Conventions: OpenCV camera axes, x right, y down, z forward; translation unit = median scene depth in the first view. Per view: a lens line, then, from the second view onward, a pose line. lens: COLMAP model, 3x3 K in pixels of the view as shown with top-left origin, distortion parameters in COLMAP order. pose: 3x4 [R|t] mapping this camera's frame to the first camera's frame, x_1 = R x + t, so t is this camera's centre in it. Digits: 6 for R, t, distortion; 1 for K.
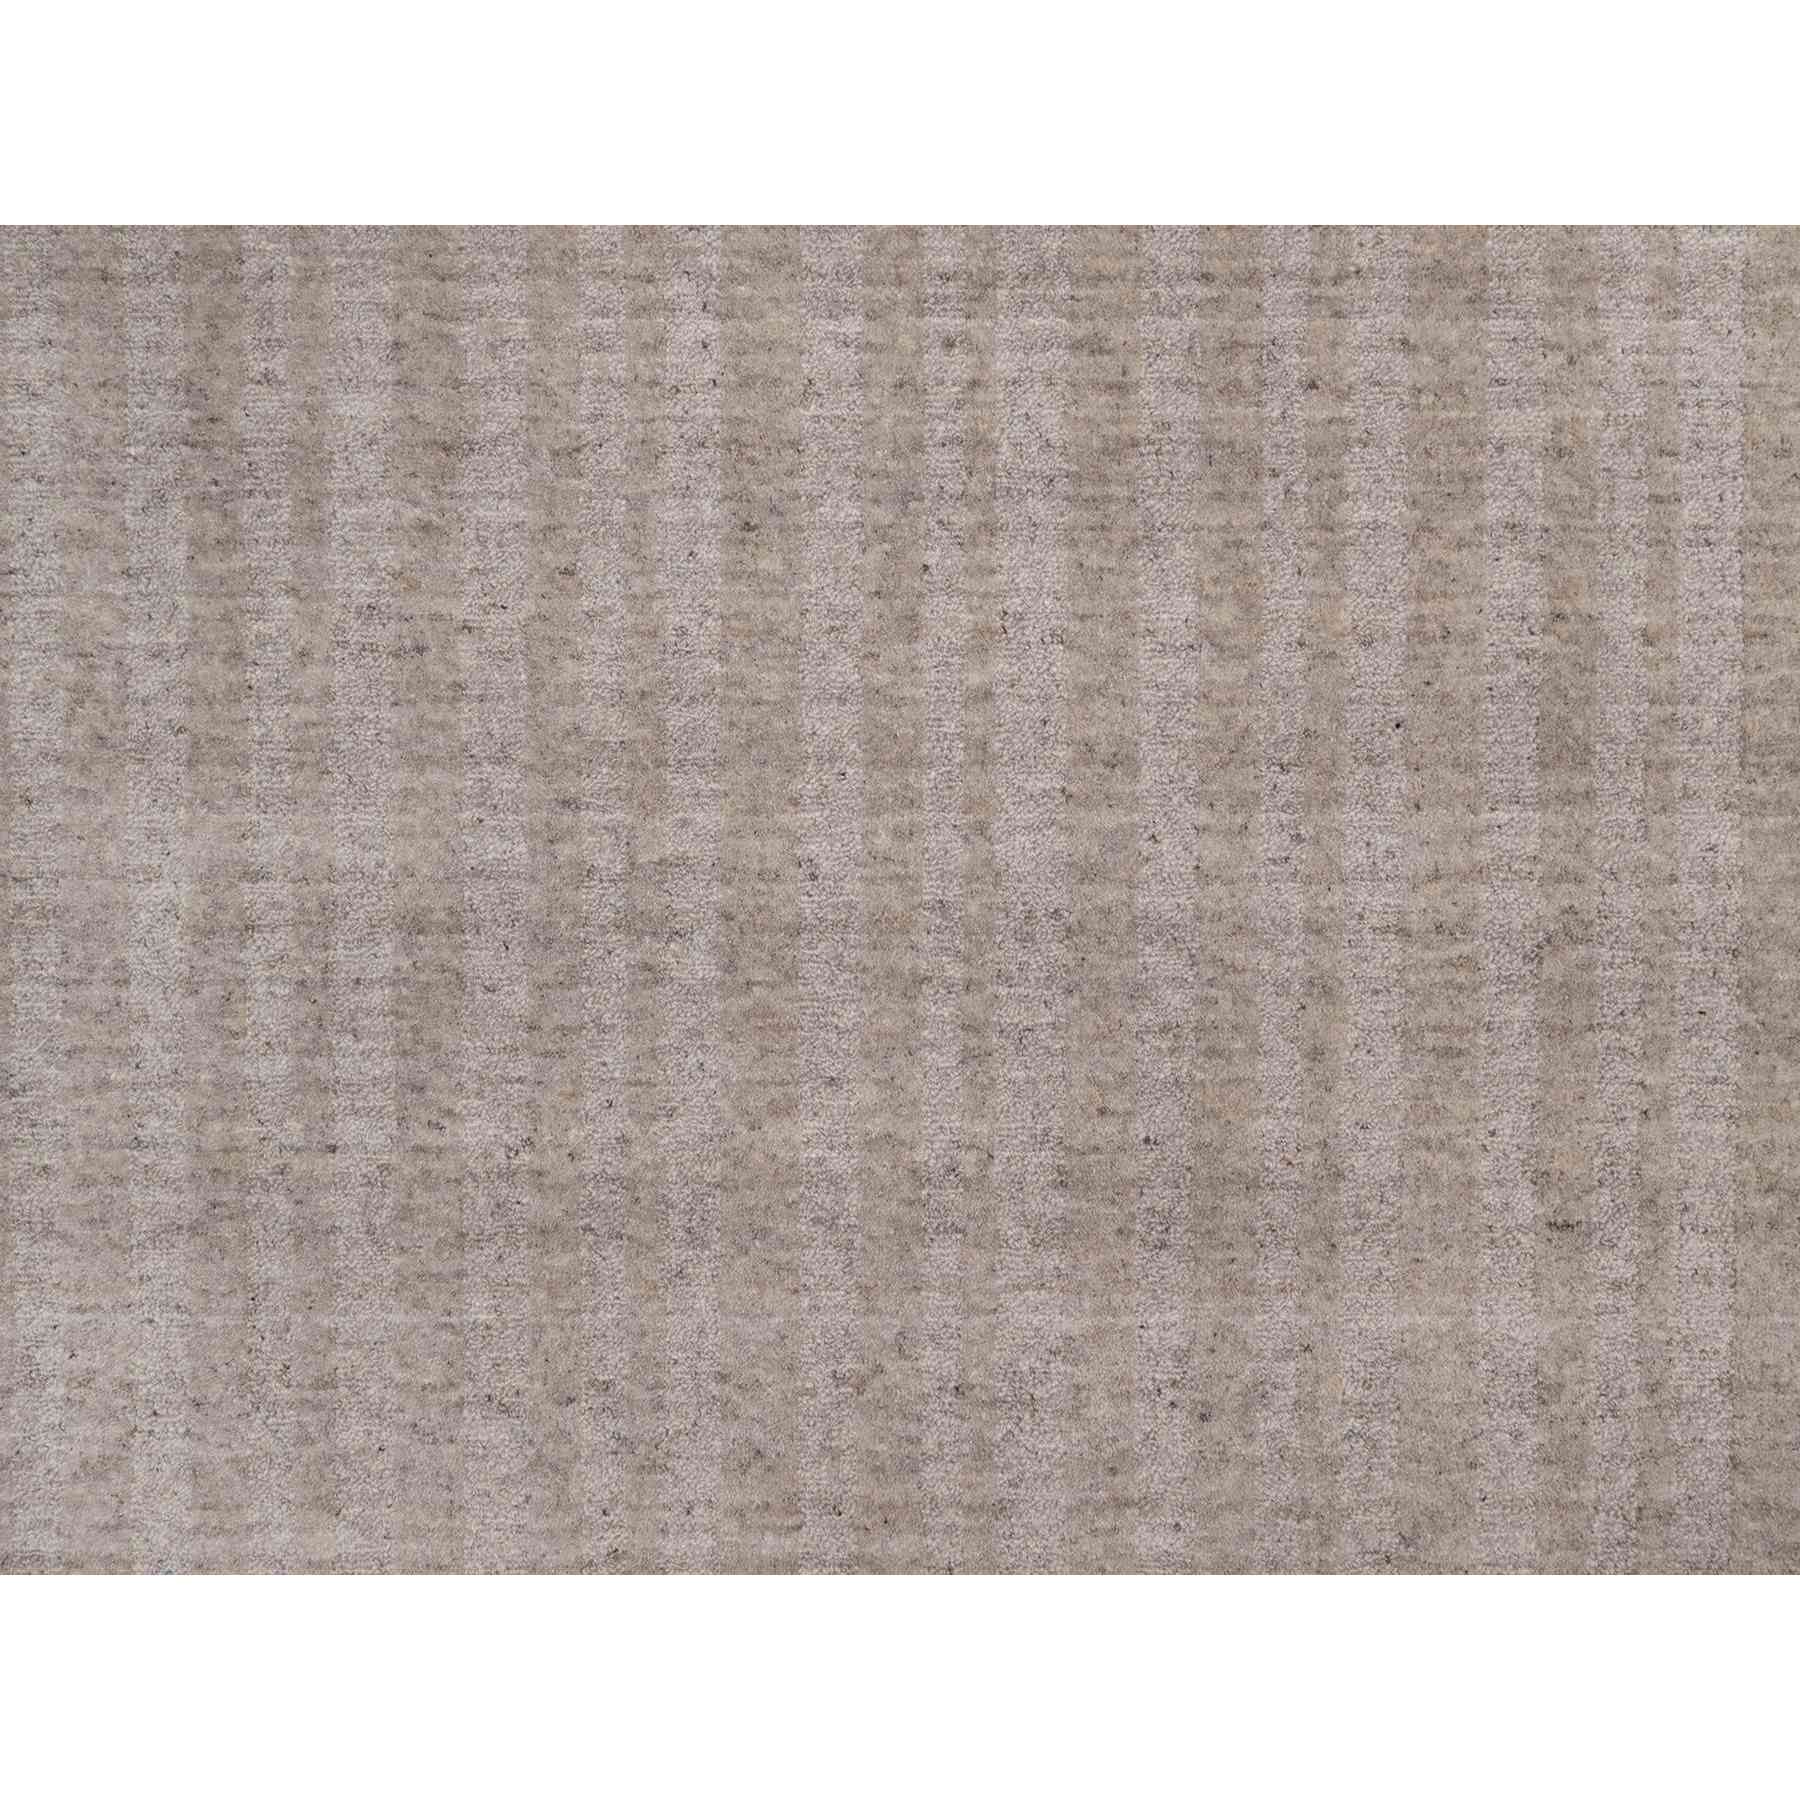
lens RADIAL K [[1368.9, 0, 896.0], [0, 1368.9, 900.7], [0, 0, 1]] dist [0.000913, -0.009405]
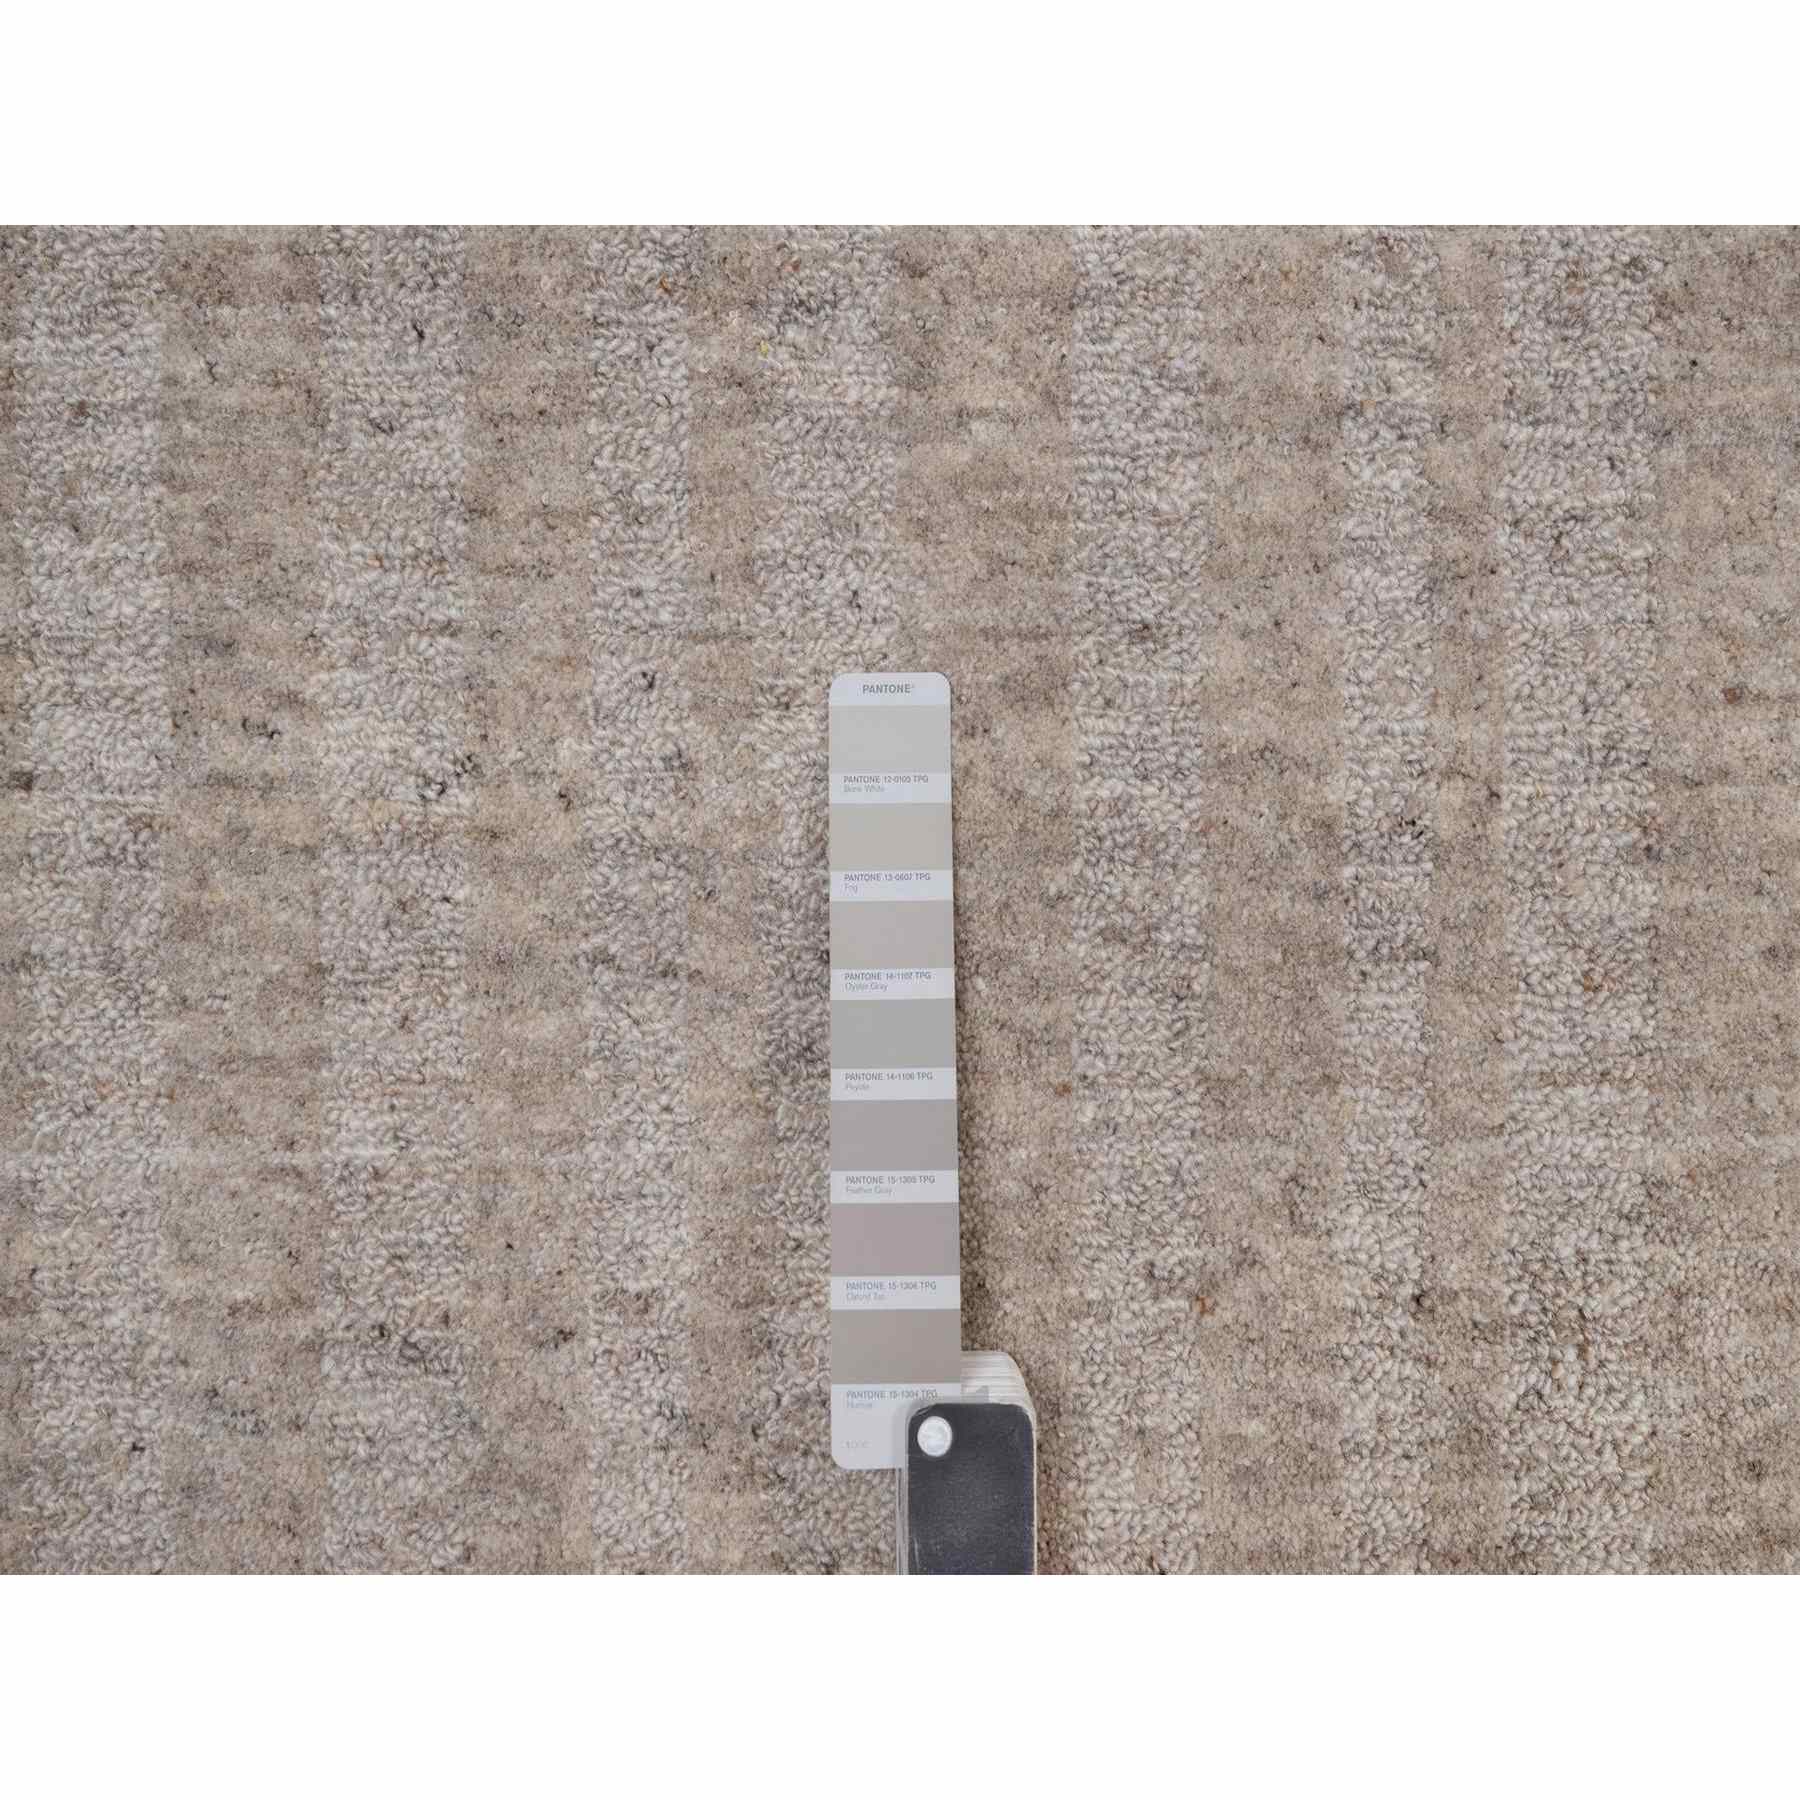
lens RADIAL K [[2142.2, 0, 901.6], [0, 2142.2, 898.9], [0, 0, 1]] dist [-0.011708, 0.000000]
pose [[0.998821, 0.003661, 0.048403, -0.160191], [-0.004366, 0.999886, 0.014462, 0.209419], [-0.048345, -0.014657, 0.998723, 0.289912]]
